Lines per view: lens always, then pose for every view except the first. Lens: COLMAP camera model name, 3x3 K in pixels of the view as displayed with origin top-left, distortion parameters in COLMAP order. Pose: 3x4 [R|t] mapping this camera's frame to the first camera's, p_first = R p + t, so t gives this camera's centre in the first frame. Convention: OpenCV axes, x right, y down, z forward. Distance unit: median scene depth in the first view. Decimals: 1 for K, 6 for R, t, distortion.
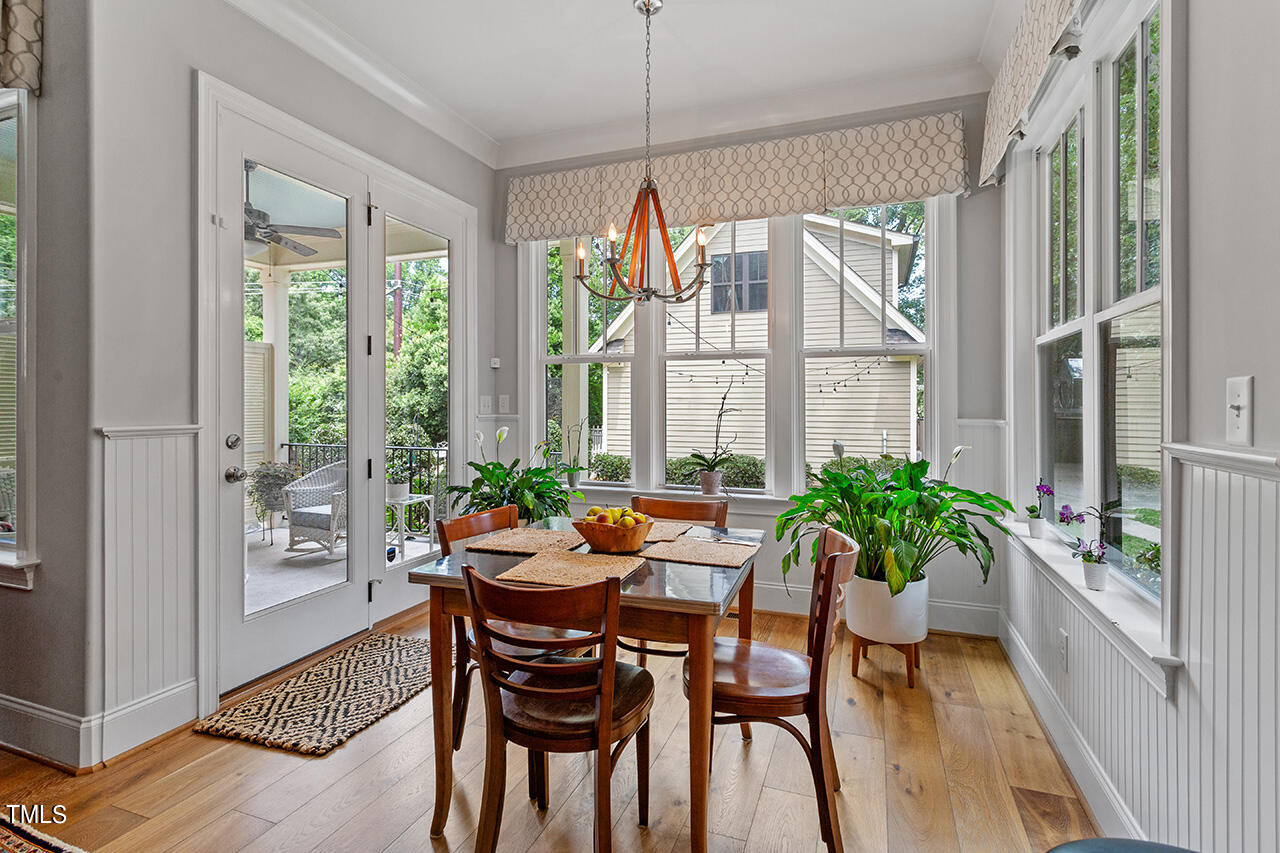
lens RADIAL K [[614.7, 0, 657.6], [0, 614.7, 405.7], [0, 0, 1]] dist [0.005511, -0.001797]
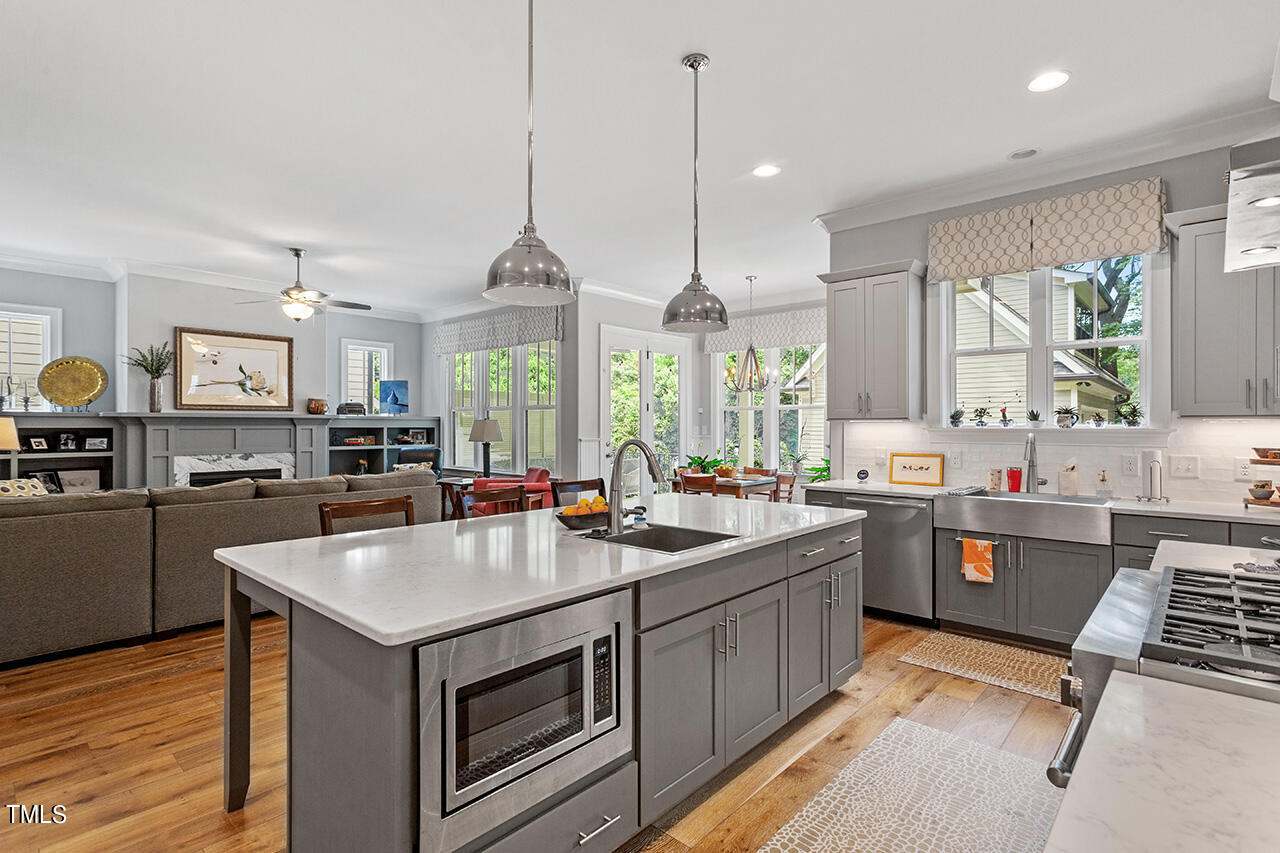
lens RADIAL K [[614.7, 0, 642.6], [0, 614.7, 424.7], [0, 0, 1]] dist [0.005511, -0.001797]
pose [[0.923818, -0.000362, -0.382833, 0.468392], [-0.000890, 0.999995, -0.003095, -0.020101], [0.382832, 0.003200, 0.923813, -1.323783]]
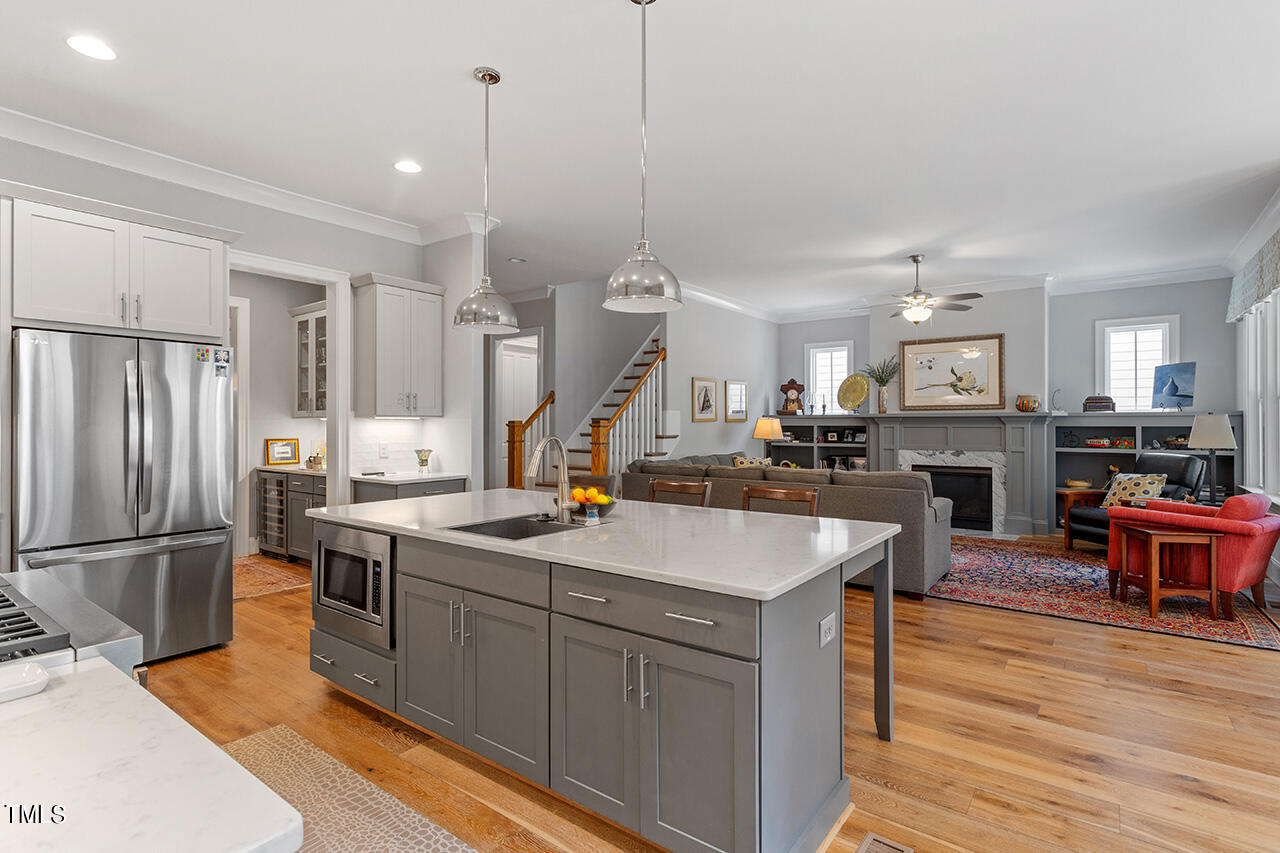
lens RADIAL K [[614.7, 0, 642.6], [0, 614.7, 425.3], [0, 0, 1]] dist [0.005511, -0.001797]
pose [[-0.294620, 0.000894, -0.955614, 0.901824], [-0.002430, 0.999996, 0.001684, -0.018806], [0.955611, 0.002818, -0.294616, -0.280684]]
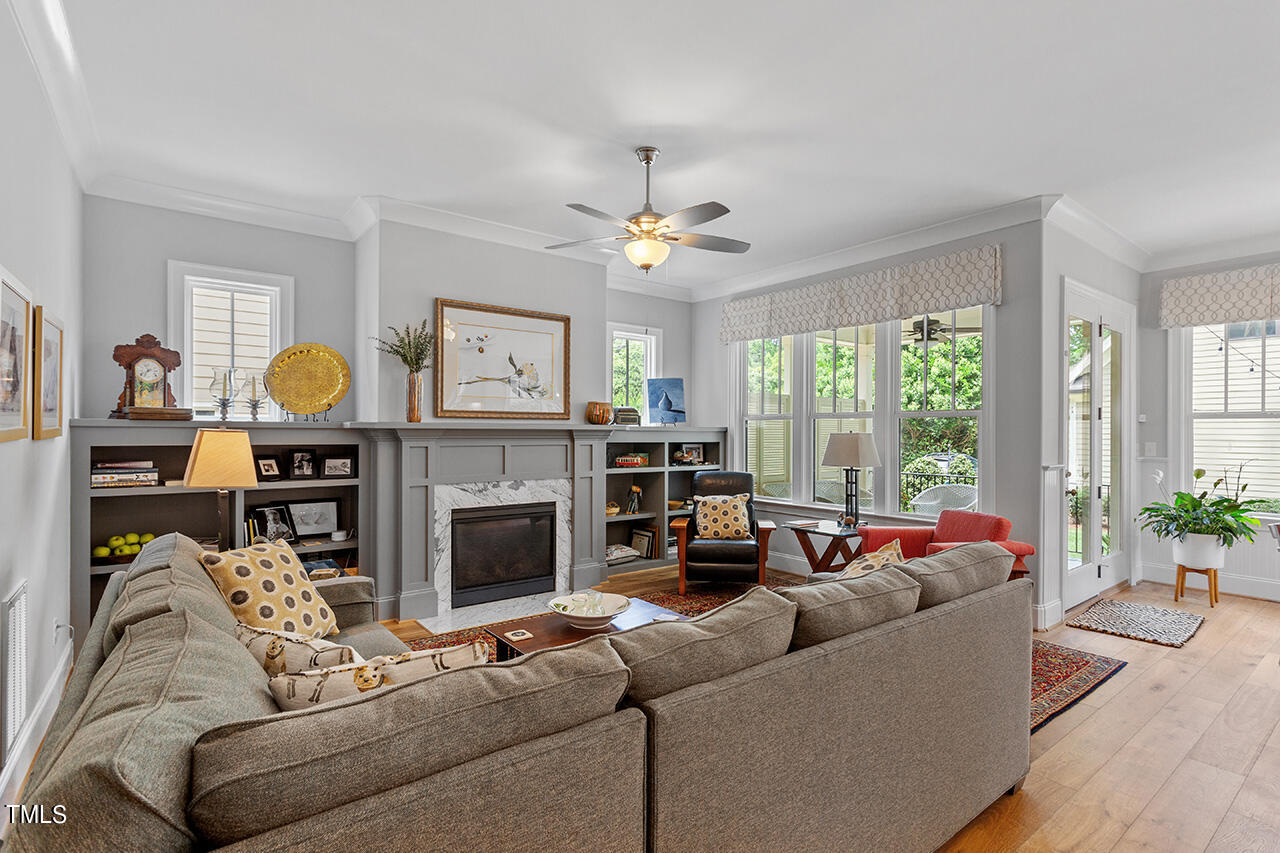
lens RADIAL K [[614.7, 0, 643.4], [0, 614.7, 434.2], [0, 0, 1]] dist [0.005511, -0.001797]
pose [[0.835927, 0.003477, -0.548829, -0.577427], [-0.004511, 0.999990, -0.000535, -0.039557], [0.548821, 0.002923, 0.835934, -0.944733]]
